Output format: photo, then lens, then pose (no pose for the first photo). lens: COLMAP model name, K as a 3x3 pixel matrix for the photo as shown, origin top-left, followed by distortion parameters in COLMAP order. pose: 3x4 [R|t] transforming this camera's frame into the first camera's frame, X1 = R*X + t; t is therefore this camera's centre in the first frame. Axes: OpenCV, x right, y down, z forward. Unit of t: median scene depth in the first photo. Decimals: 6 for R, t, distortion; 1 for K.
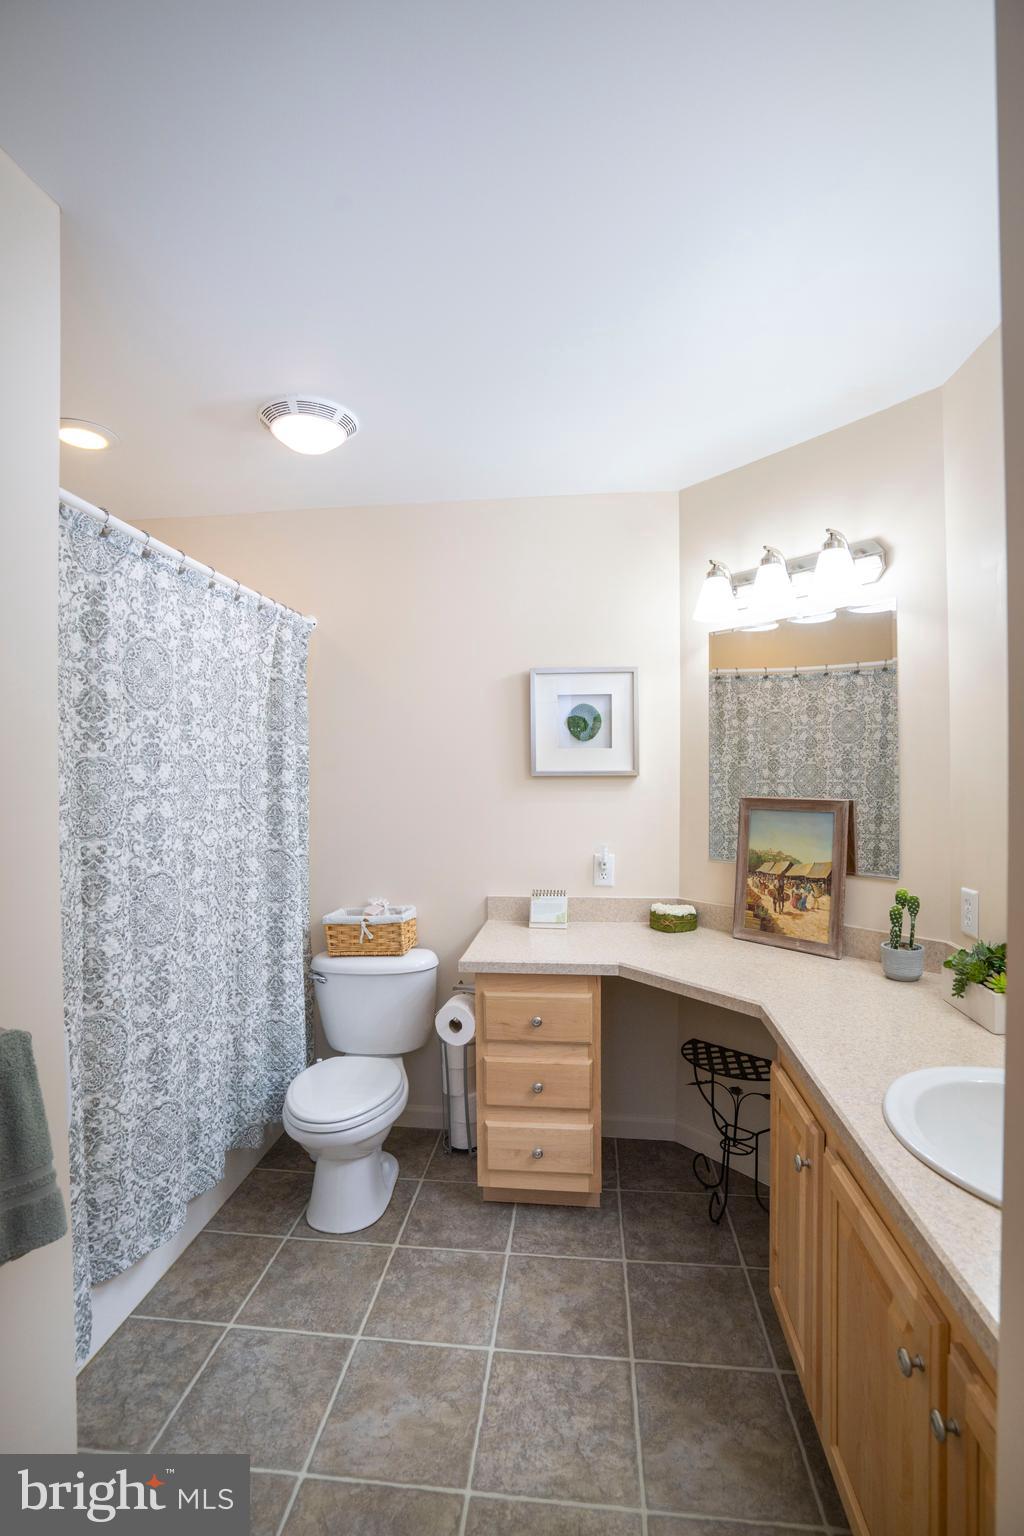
lens RADIAL K [[724.6, 0, 512.0], [0, 724.6, 768.0], [0, 0, 1]] dist [-0.065547, 0.027019]
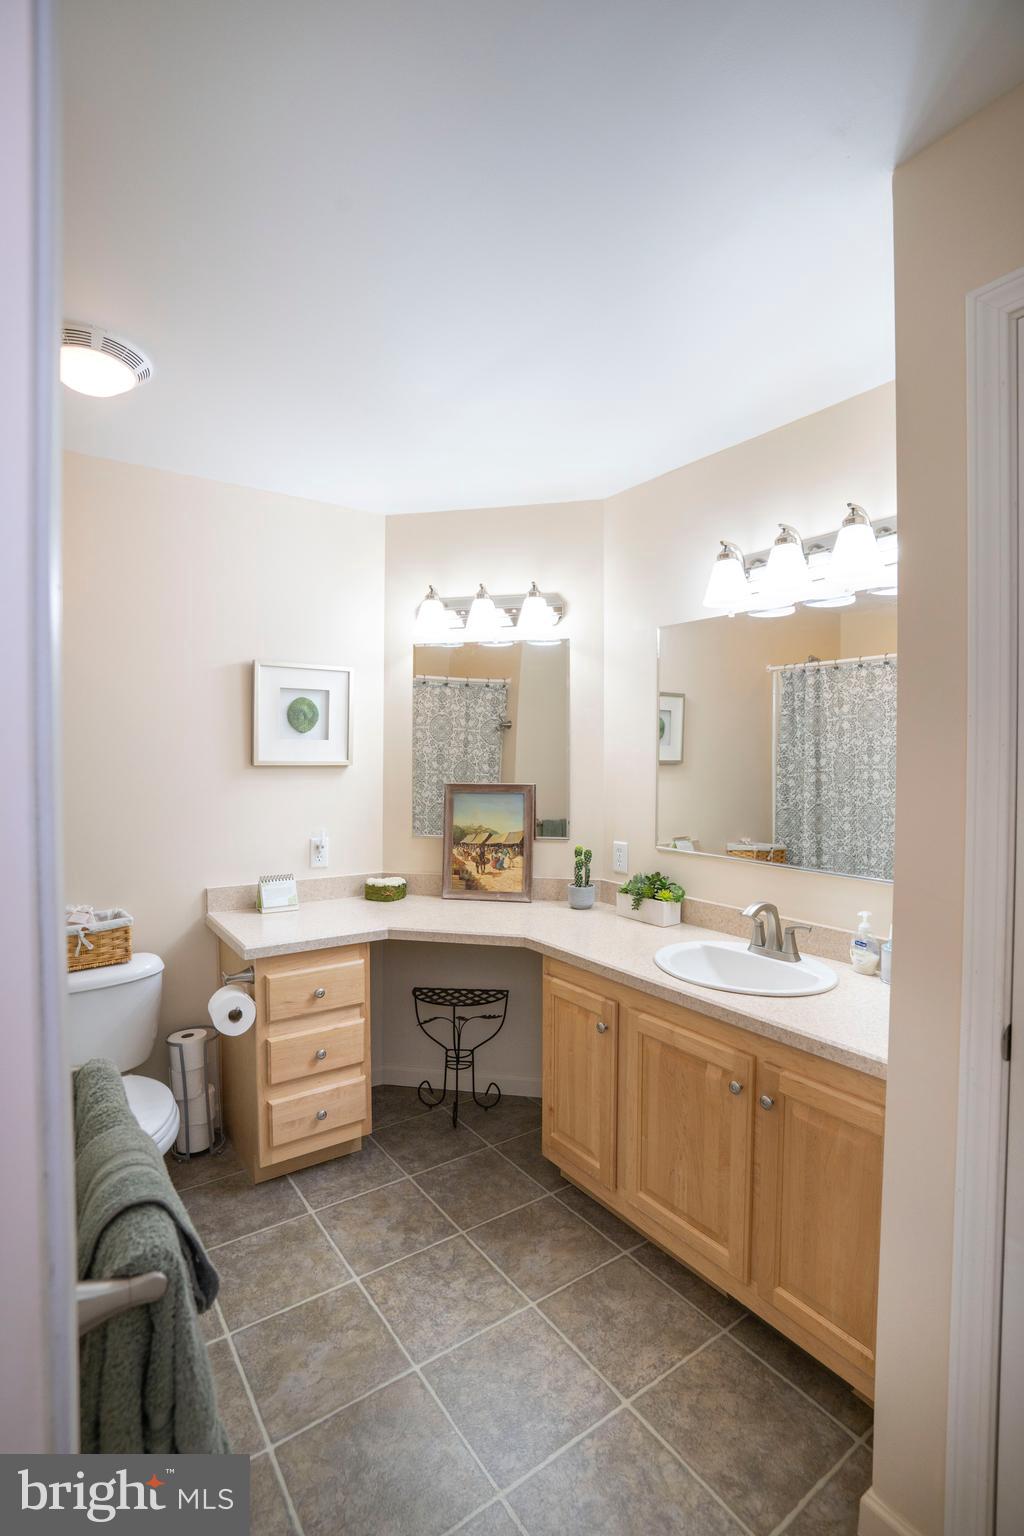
lens RADIAL K [[713.8, 0, 534.8], [0, 713.8, 772.7], [0, 0, 1]] dist [-0.072822, 0.028852]
pose [[0.732966, -0.002131, 0.680262, -0.436211], [-0.009360, 0.999869, 0.013216, 0.005637], [-0.680201, -0.016054, 0.732850, 0.012817]]
